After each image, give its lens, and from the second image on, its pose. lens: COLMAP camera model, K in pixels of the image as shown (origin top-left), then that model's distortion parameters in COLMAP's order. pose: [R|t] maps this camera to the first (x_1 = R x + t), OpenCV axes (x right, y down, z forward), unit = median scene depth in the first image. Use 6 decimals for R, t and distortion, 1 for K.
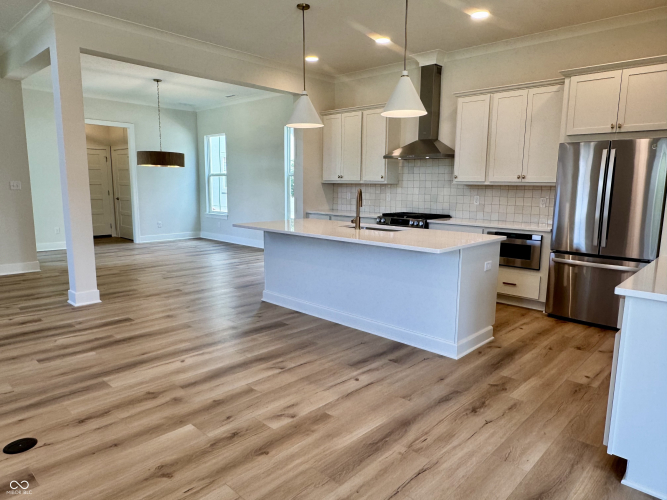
lens RADIAL K [[446.0, 0, 333.5], [0, 446.0, 250.0], [0, 0, 1]] dist [-0.003151, -0.000372]
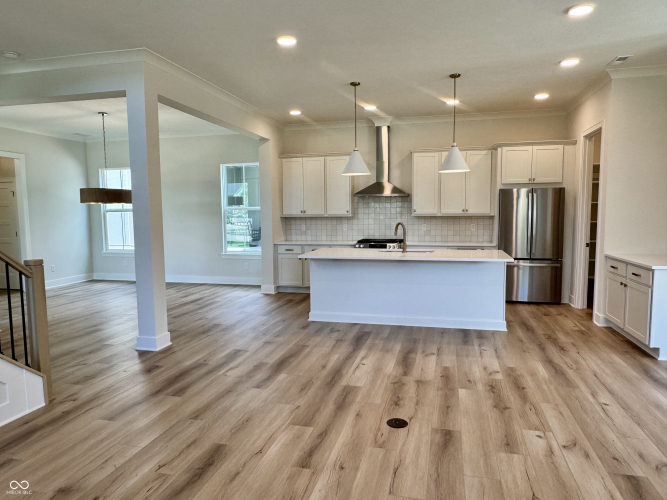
lens RADIAL K [[446.0, 0, 333.5], [0, 446.0, 250.0], [0, 0, 1]] dist [-0.003151, -0.000372]
pose [[0.873223, -0.063546, 0.483160, -0.829381], [0.092424, 0.995063, -0.036168, -0.027427], [-0.478476, 0.076238, 0.874785, -0.068950]]
